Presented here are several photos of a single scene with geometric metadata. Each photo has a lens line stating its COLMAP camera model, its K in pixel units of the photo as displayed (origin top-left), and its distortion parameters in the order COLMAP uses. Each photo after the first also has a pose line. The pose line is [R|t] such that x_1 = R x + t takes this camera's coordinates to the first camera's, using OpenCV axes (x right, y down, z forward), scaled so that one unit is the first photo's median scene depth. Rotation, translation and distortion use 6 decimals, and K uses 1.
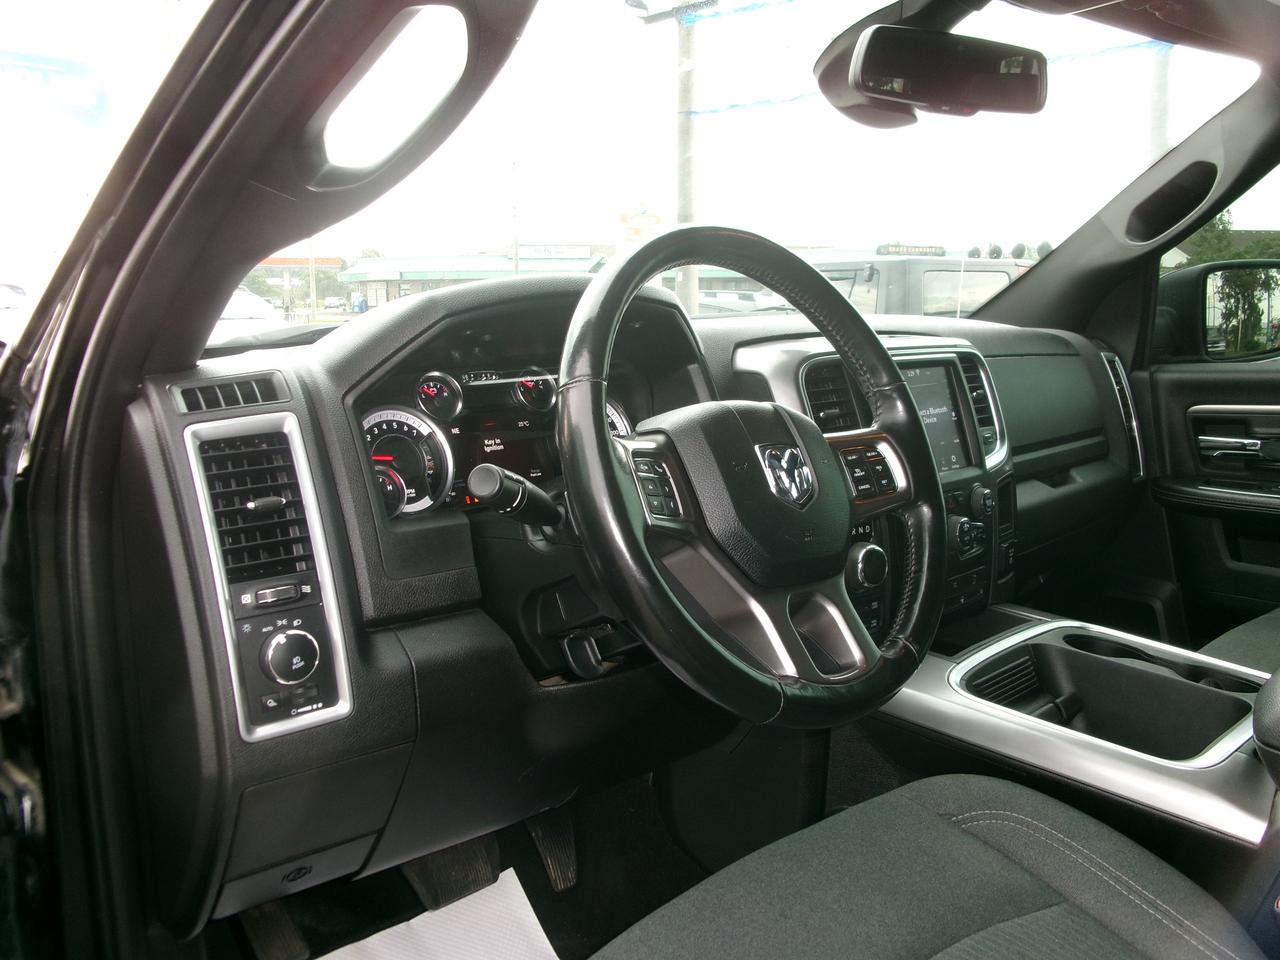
lens RADIAL K [[1042.7, 0, 640.0], [0, 1042.7, 480.0], [0, 0, 1]] dist [-0.016247, -0.011214]
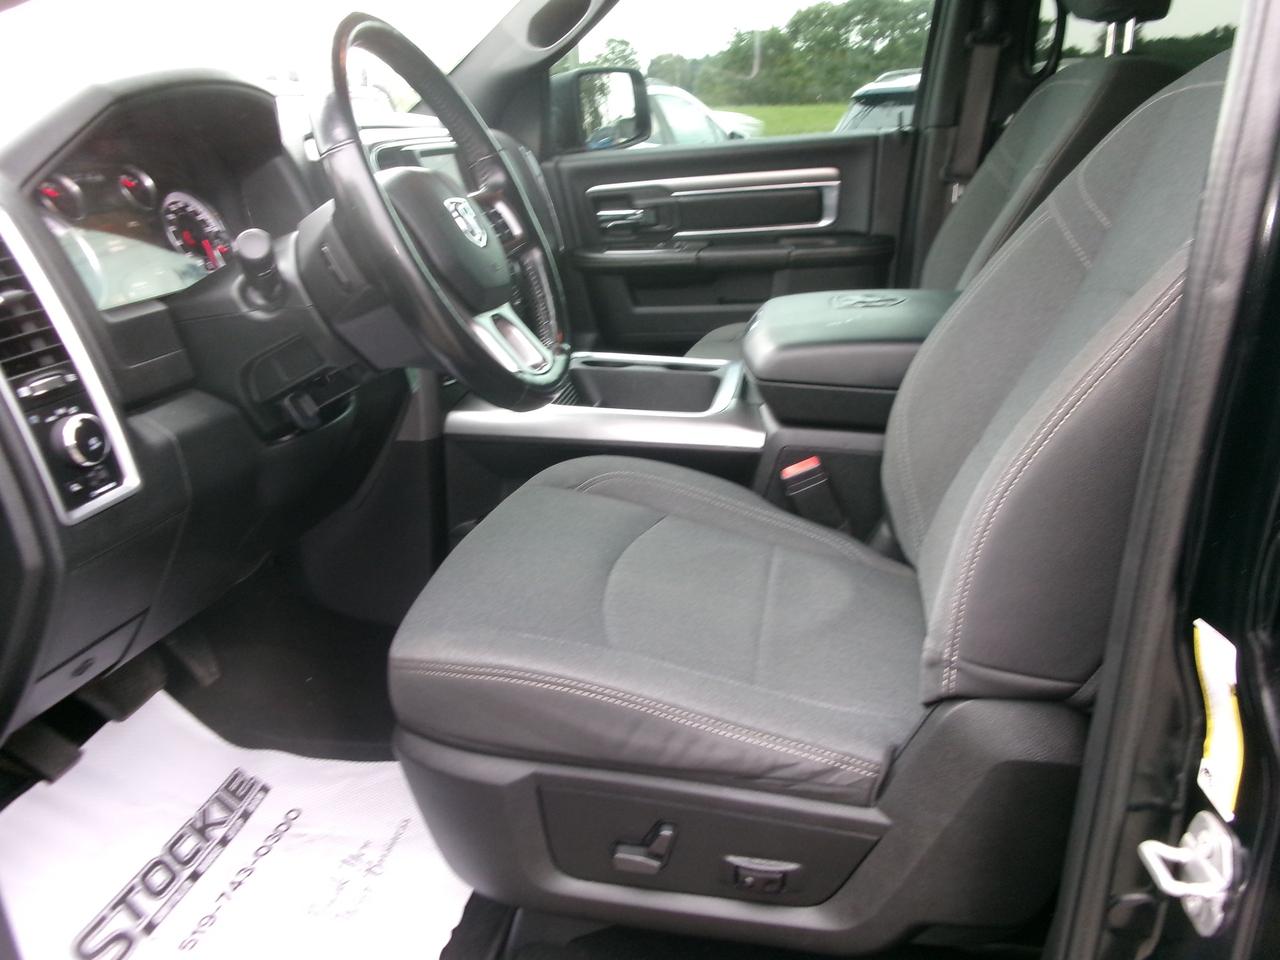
lens RADIAL K [[1042.7, 0, 640.0], [0, 1042.7, 480.0], [0, 0, 1]] dist [-0.016247, -0.011214]
pose [[0.791087, -0.224083, 0.569181, -0.416968], [0.135647, 0.971583, 0.193975, 0.070720], [-0.596473, -0.076243, 0.799003, -0.128724]]
